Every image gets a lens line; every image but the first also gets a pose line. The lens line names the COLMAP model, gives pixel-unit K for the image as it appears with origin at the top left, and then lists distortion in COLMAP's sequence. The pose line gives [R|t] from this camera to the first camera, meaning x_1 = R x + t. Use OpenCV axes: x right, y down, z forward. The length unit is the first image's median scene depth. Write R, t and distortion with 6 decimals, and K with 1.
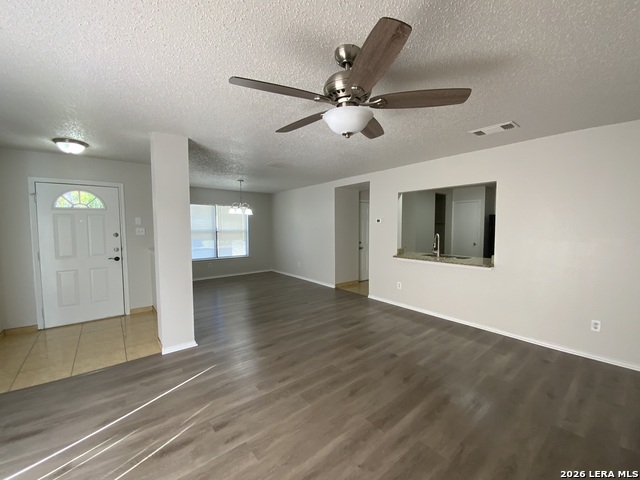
lens RADIAL K [[258.1, 0, 320.0], [0, 258.1, 240.0], [0, 0, 1]] dist [0.015043, -0.016266]
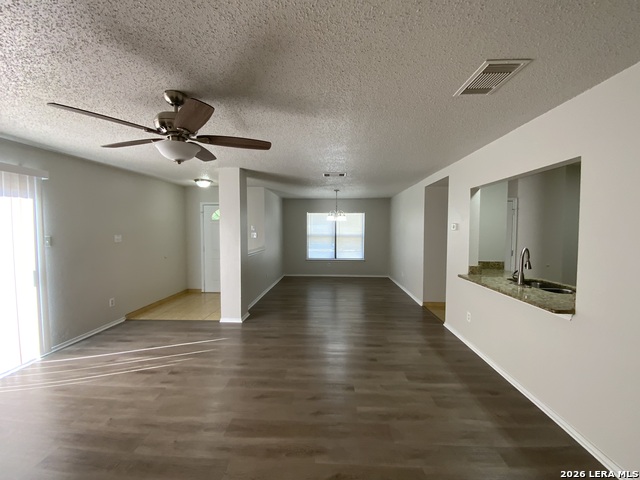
lens RADIAL K [[258.1, 0, 320.0], [0, 258.1, 240.0], [0, 0, 1]] dist [0.015043, -0.016266]
pose [[0.748032, 0.031623, -0.662909, 0.607074], [-0.040045, 0.999195, 0.002479, -0.029292], [0.662454, 0.024692, 0.748696, 0.231898]]
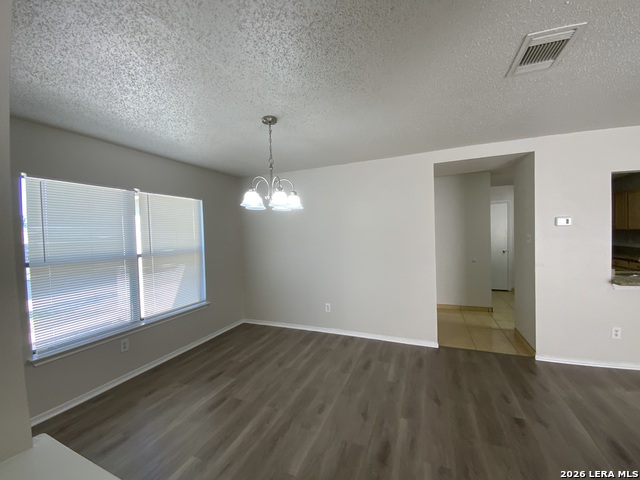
lens RADIAL K [[291.5, 0, 335.9], [0, 291.5, 230.7], [0, 0, 1]] dist [0.021815, -0.000175]
pose [[0.881506, -0.013514, 0.471979, -0.706789], [0.050838, 0.996496, -0.066417, -0.048462], [-0.469428, 0.082542, 0.879104, 0.920263]]
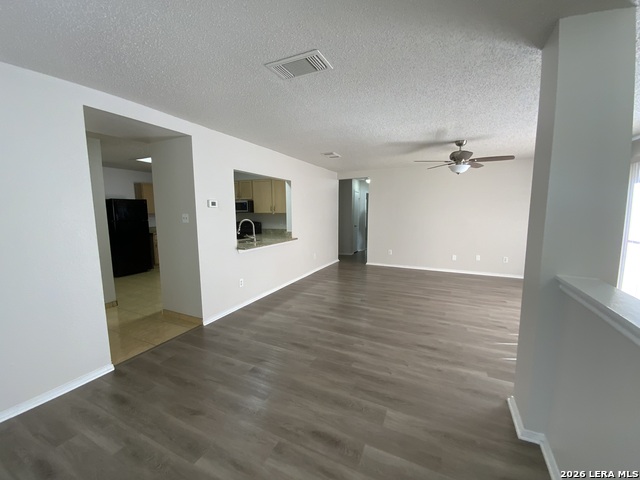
lens RADIAL K [[263.0, 0, 320.0], [0, 263.0, 240.0], [0, 0, 1]] dist [0.013906, -0.017326]
pose [[-0.435261, -0.095280, 0.895248, -0.711636], [0.058053, 0.989345, 0.133519, -0.075795], [-0.898431, 0.110087, -0.425092, 1.442217]]
